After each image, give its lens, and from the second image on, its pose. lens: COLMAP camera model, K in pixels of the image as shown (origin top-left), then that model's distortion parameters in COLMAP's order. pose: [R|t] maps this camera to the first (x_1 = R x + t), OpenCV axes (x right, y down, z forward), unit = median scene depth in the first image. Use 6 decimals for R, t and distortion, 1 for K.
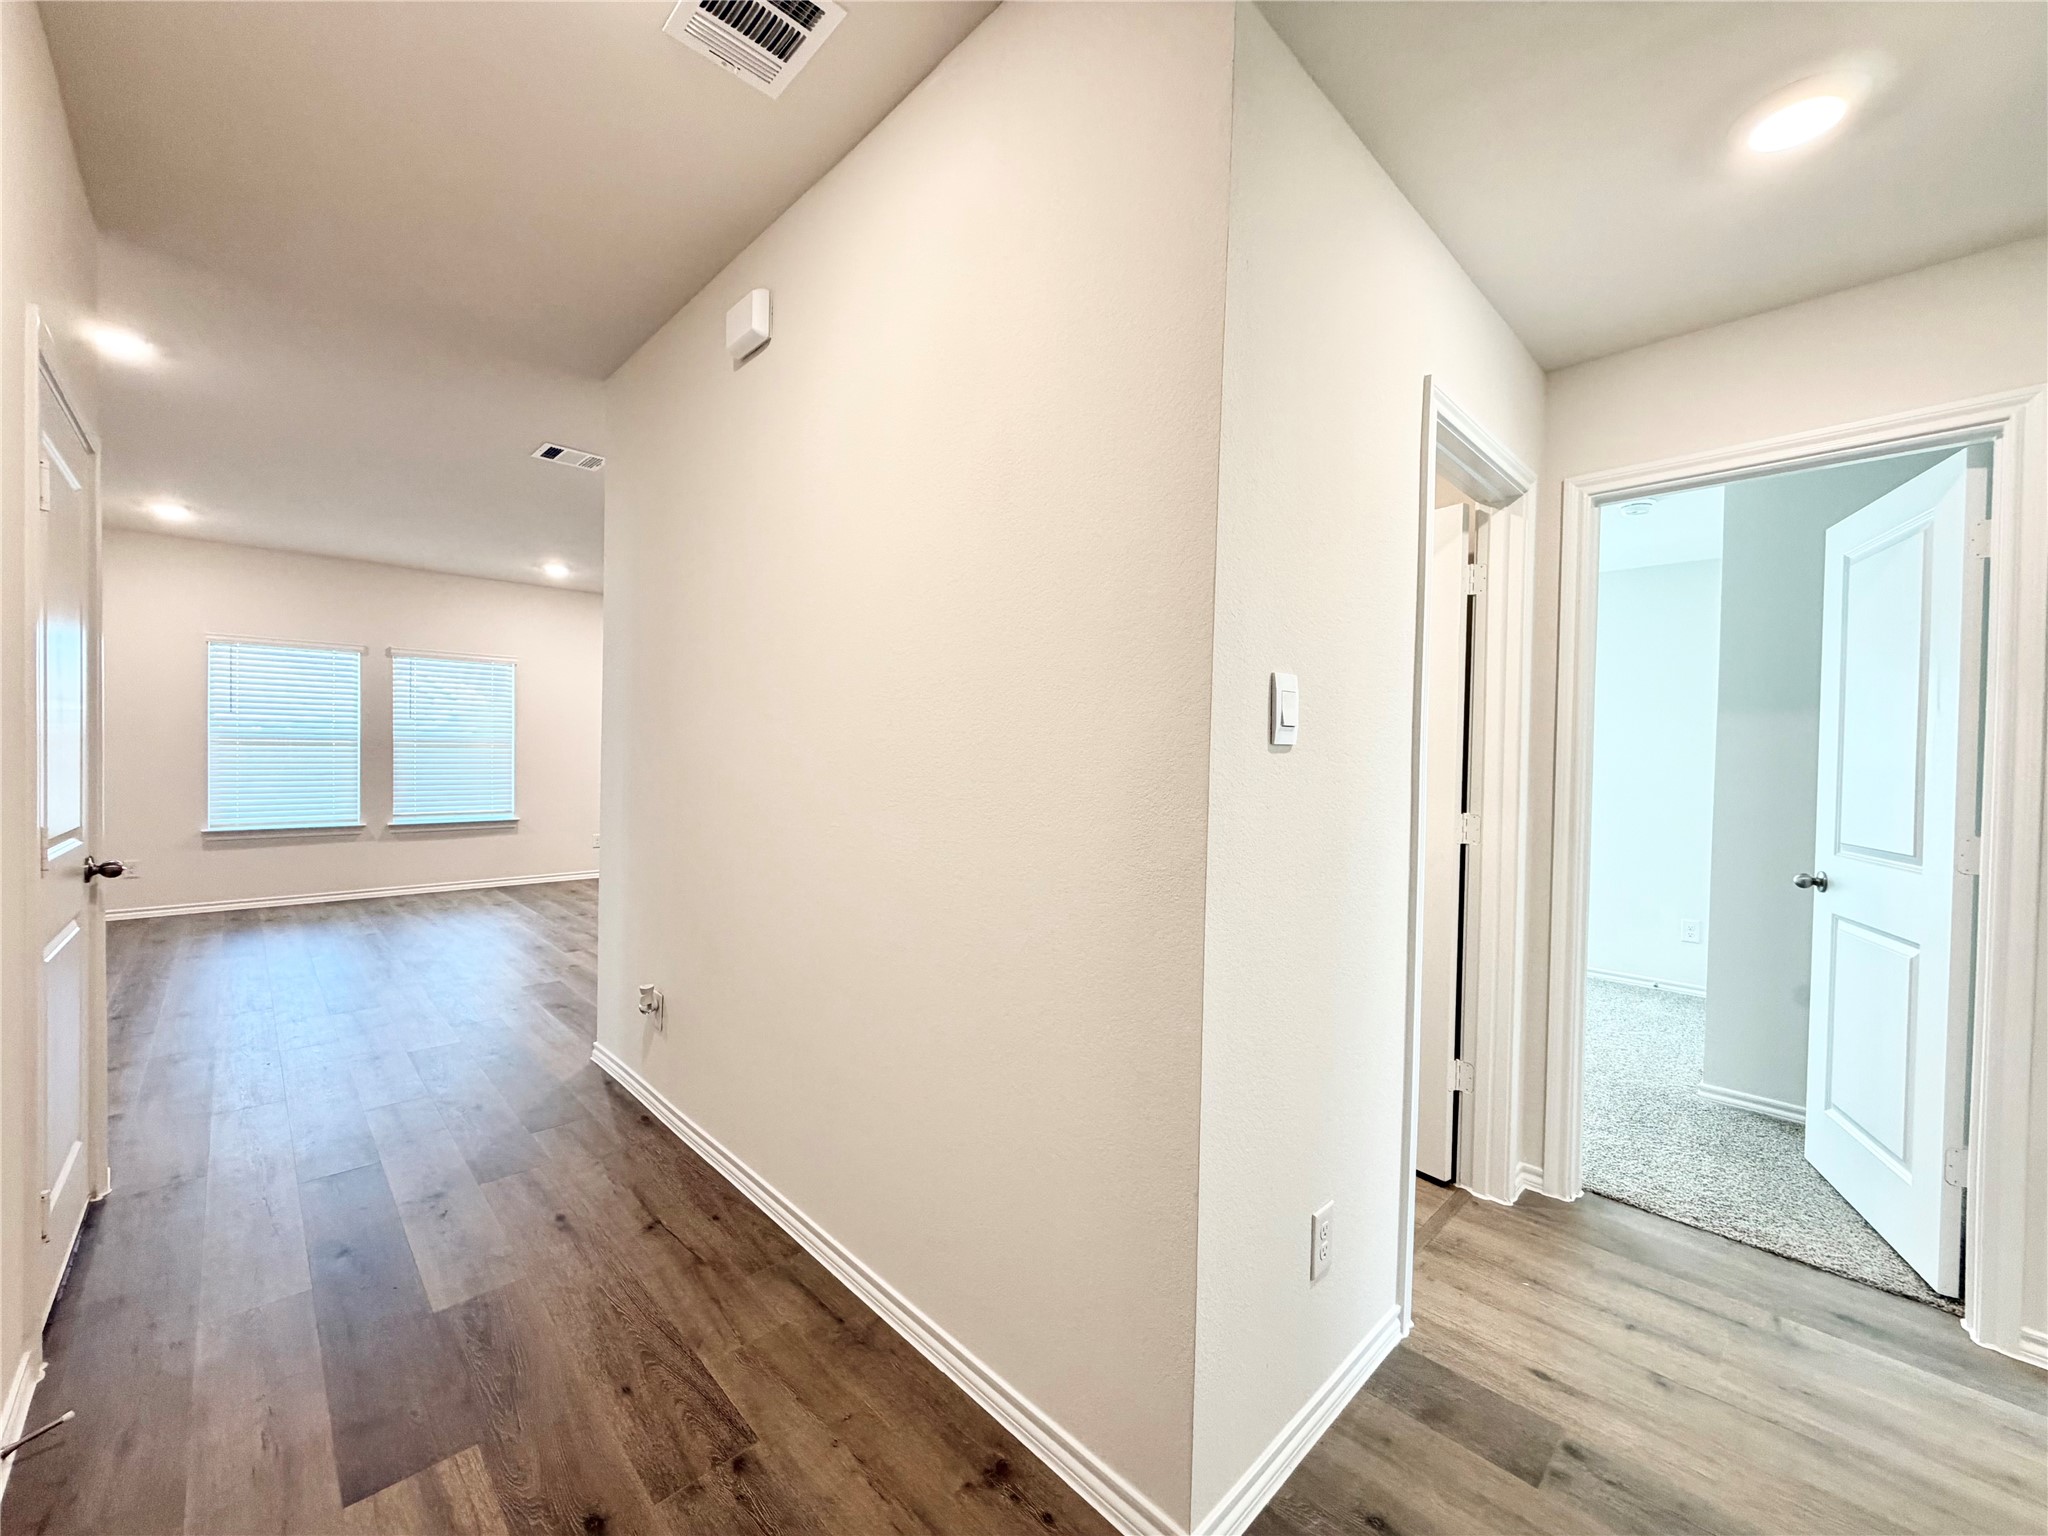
lens RADIAL K [[817.7, 0, 1022.8], [0, 817.7, 762.0], [0, 0, 1]] dist [-0.000847, 0.000507]
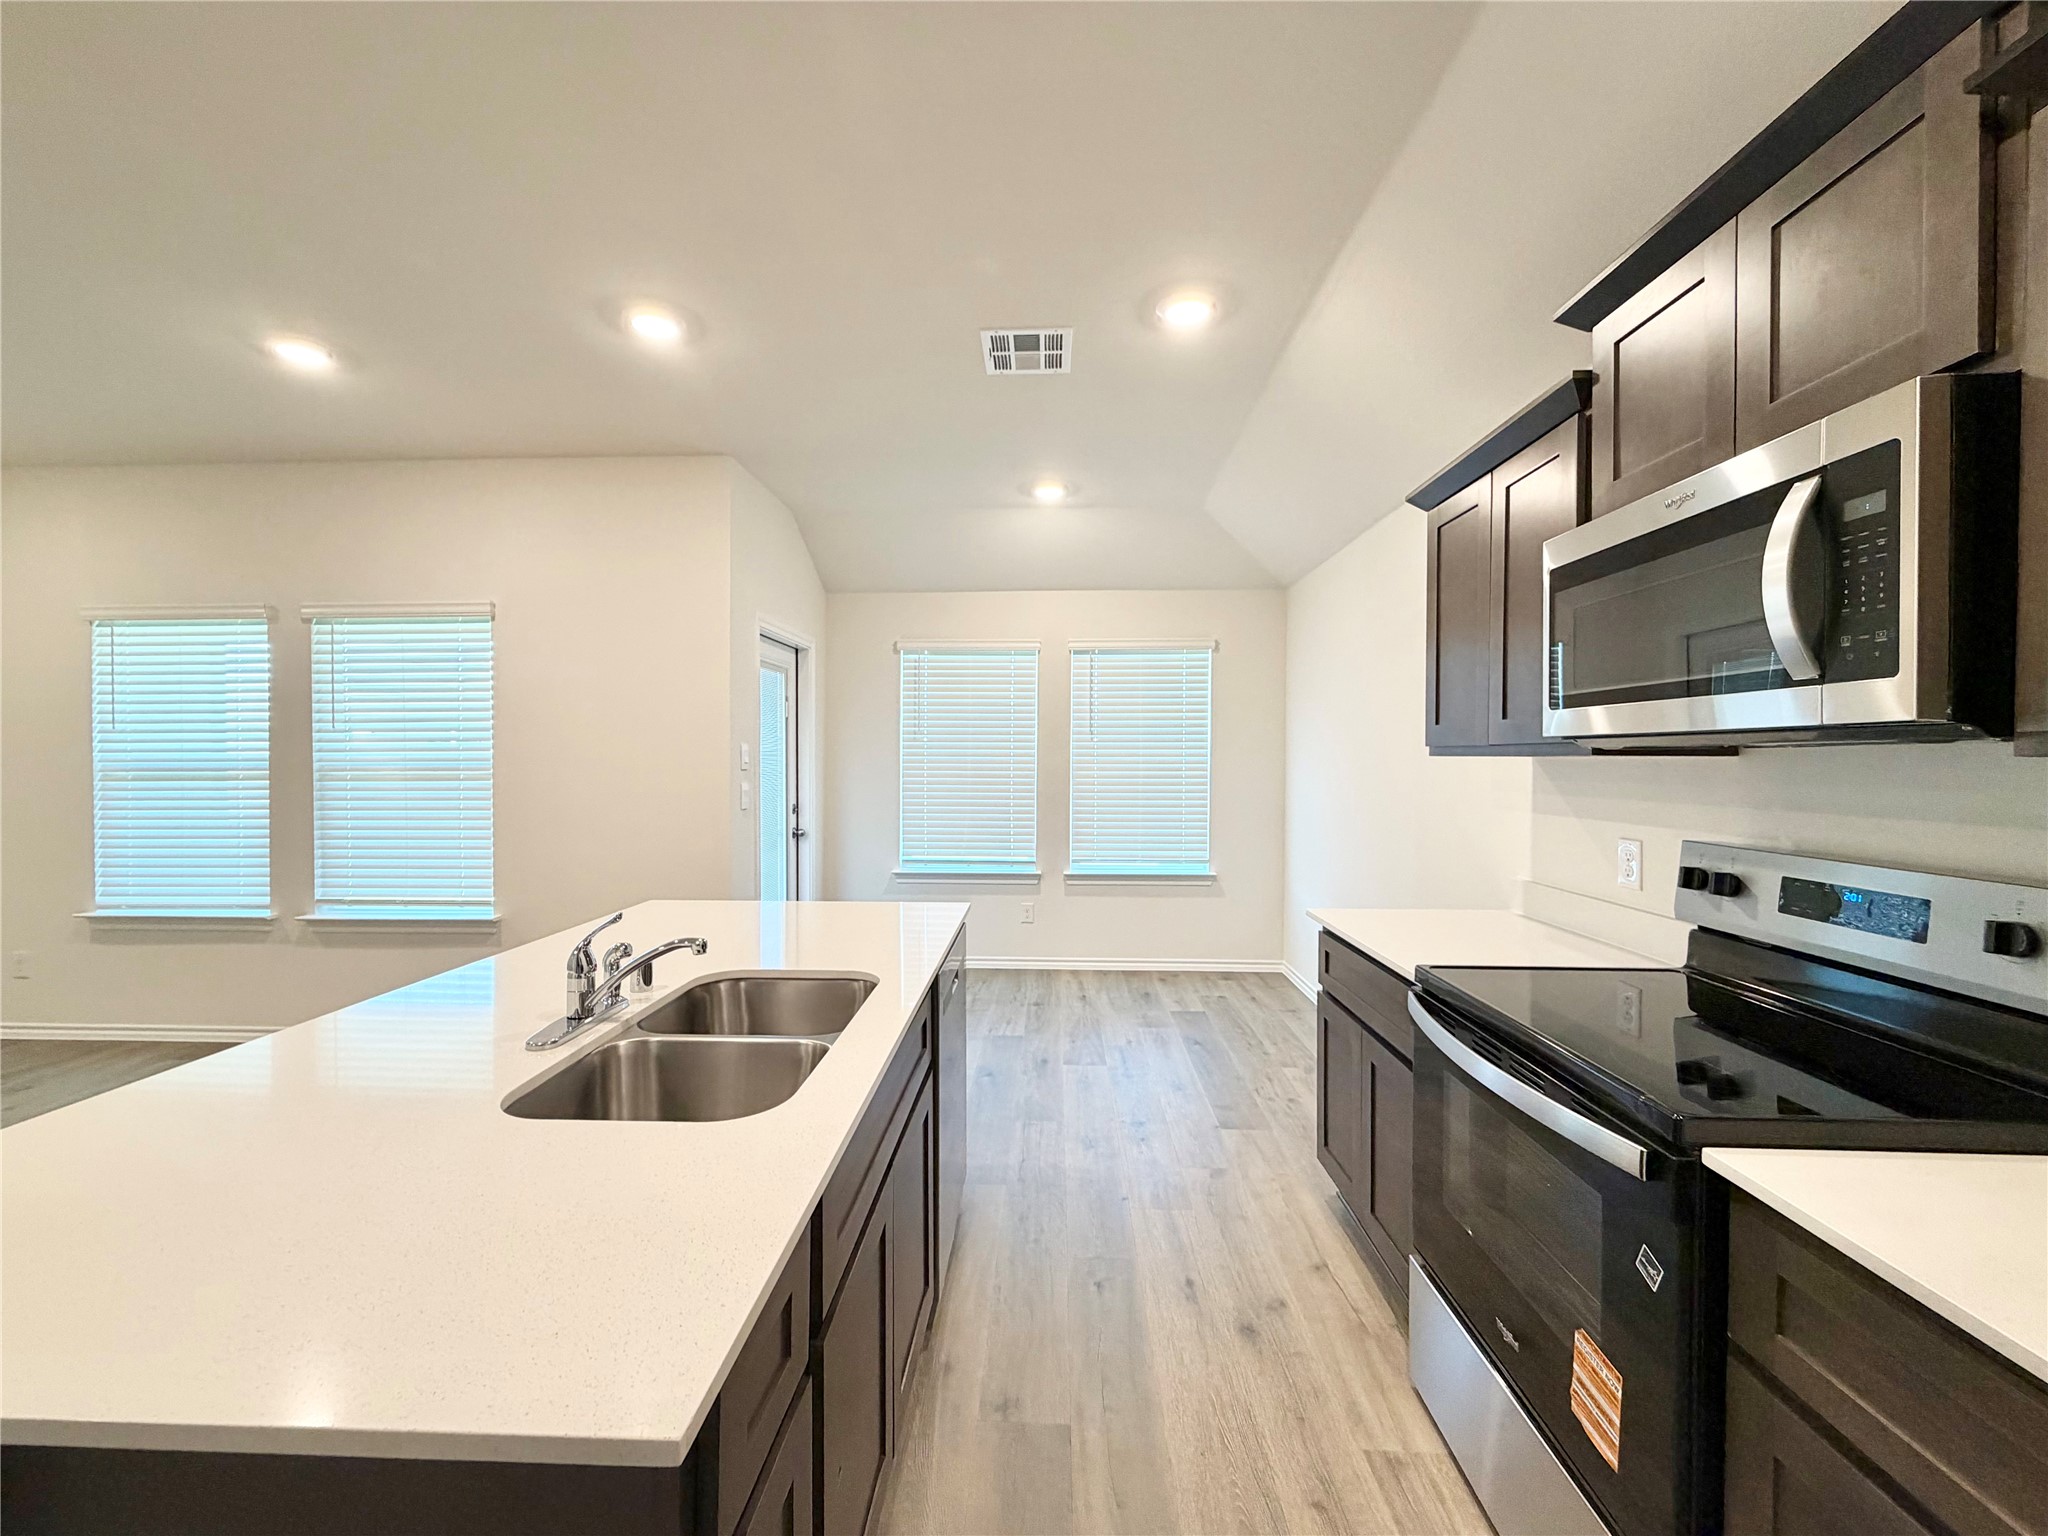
lens RADIAL K [[817.7, 0, 1020.0], [0, 817.7, 768.1], [0, 0, 1]] dist [-0.000847, 0.000507]
pose [[0.692991, -0.007494, -0.720908, -0.018401], [0.000635, 0.999952, -0.009785, -0.022563], [0.720946, 0.006323, 0.692962, 0.975589]]
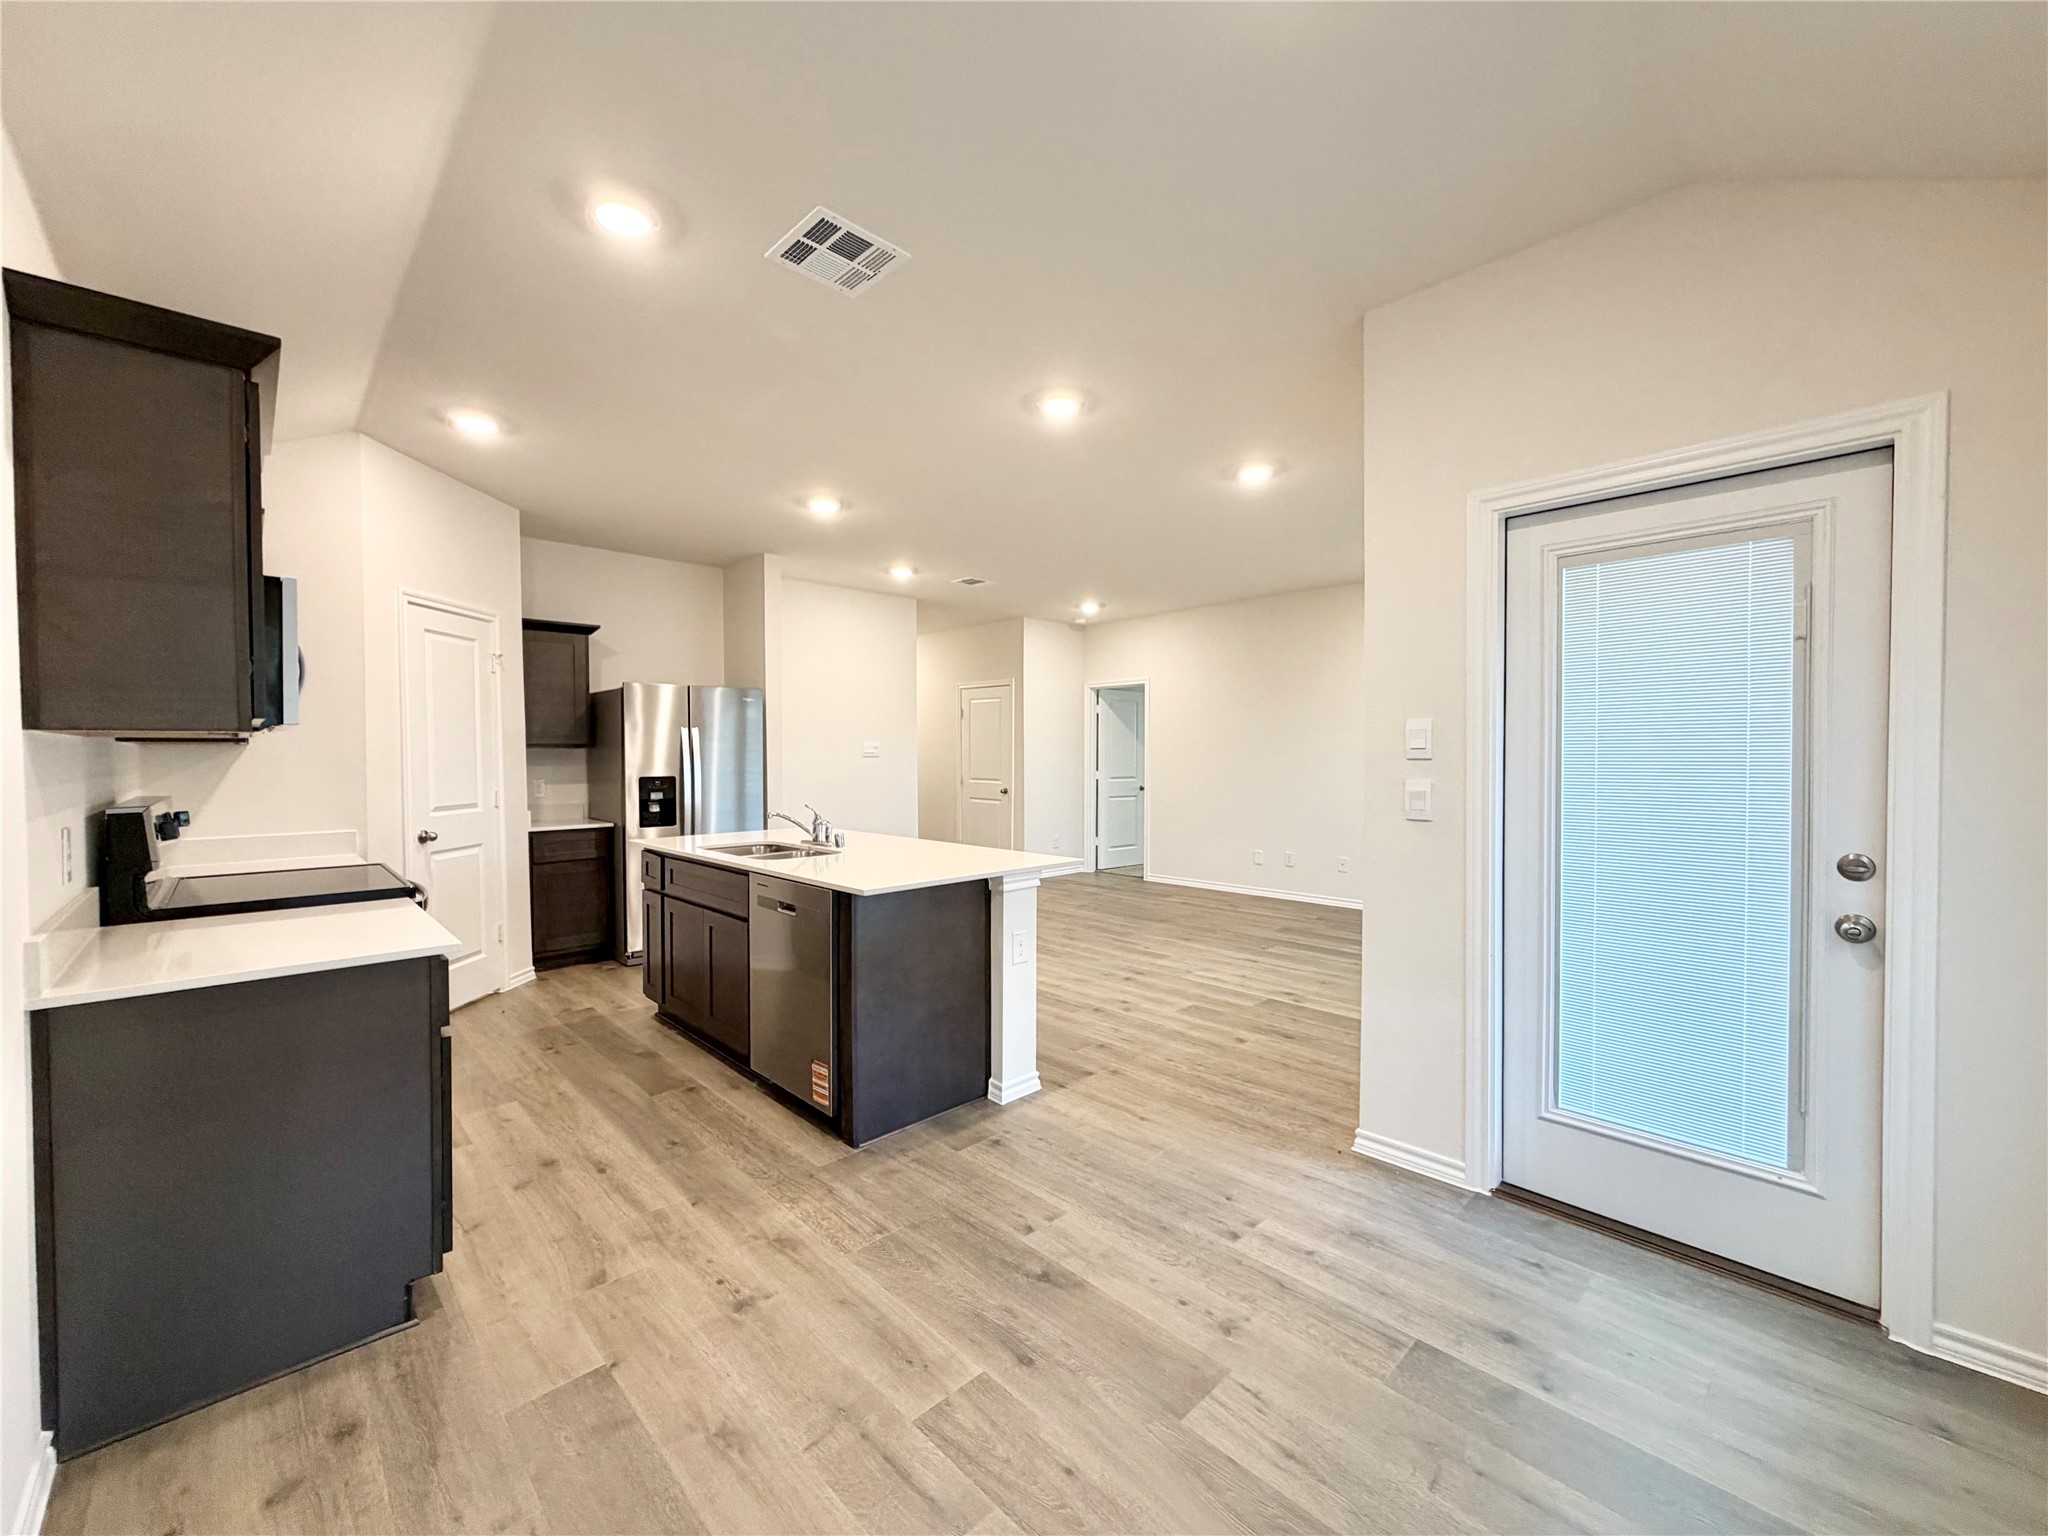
lens RADIAL K [[817.7, 0, 1017.2], [0, 817.7, 769.6], [0, 0, 1]] dist [-0.000847, 0.000507]
pose [[-0.999876, -0.015697, -0.000973, -0.394618], [-0.015721, 0.999302, 0.033890, -0.032287], [0.000440, 0.033901, -0.999425, 1.622512]]
